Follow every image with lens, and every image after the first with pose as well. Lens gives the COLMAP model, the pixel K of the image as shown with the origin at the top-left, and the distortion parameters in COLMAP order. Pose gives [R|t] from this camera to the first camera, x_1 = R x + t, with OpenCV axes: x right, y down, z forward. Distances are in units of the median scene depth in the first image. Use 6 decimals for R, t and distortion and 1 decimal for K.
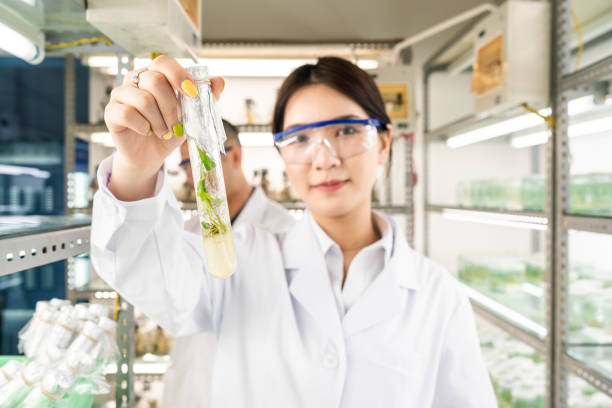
lens RADIAL K [[615.0, 0, 306.0], [0, 615.0, 204.0], [0, 0, 1]] dist [-0.010951, -0.002472]
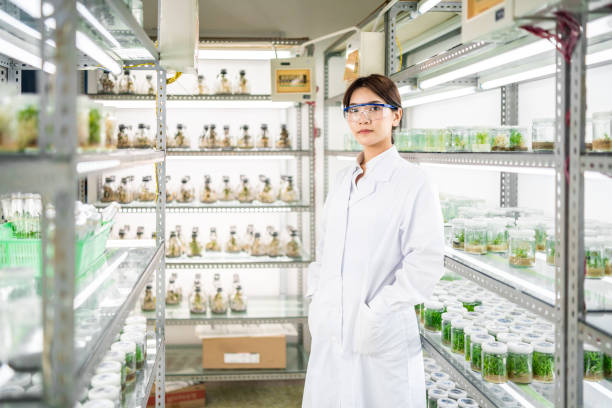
lens RADIAL K [[608.3, 0, 242.6], [0, 608.3, 159.4], [0, 0, 1]] dist [-0.006140, 0.009159]
pose [[0.999774, 0.001441, 0.021225, -0.041163], [-0.001531, 0.999990, 0.004199, 0.026317], [-0.021219, -0.004230, 0.999766, -0.642624]]
